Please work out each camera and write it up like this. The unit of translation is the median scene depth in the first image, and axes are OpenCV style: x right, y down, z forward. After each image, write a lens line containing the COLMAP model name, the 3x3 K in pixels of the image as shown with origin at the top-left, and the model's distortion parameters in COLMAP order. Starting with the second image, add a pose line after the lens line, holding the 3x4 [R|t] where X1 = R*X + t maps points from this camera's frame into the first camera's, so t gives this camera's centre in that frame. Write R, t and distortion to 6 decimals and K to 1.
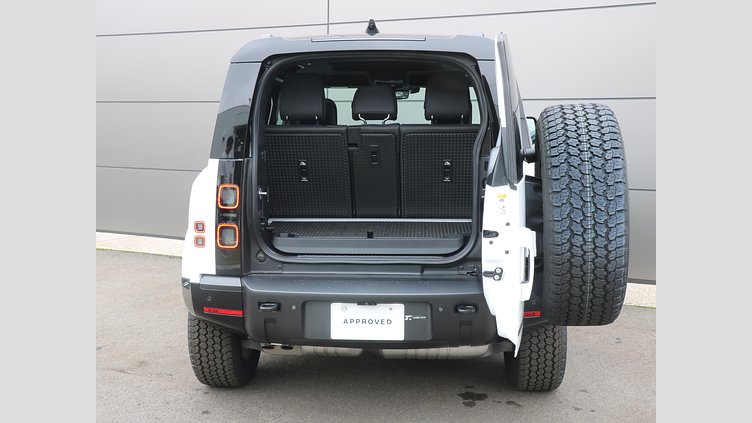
lens RADIAL K [[808.2, 0, 376.0], [0, 808.2, 211.5], [0, 0, 1]] dist [0.050829, 0.006714]
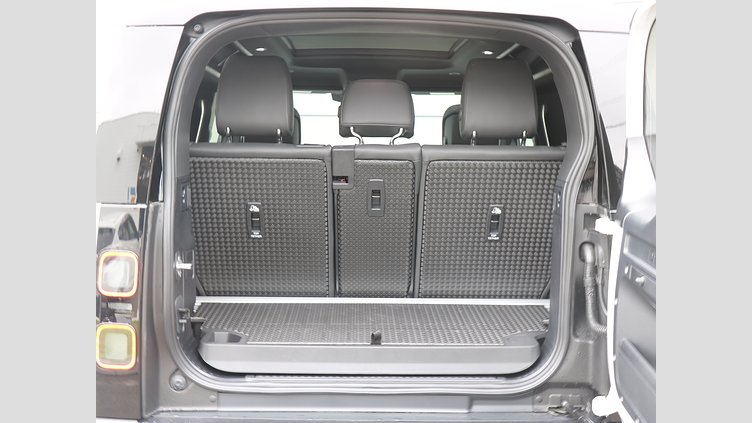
lens RADIAL K [[808.2, 0, 376.0], [0, 808.2, 211.5], [0, 0, 1]] dist [0.050829, 0.006714]
pose [[0.996491, 0.008026, 0.083315, -0.054939], [-0.005790, 0.999618, -0.027036, -0.044823], [-0.083501, 0.026459, 0.996156, 0.432670]]
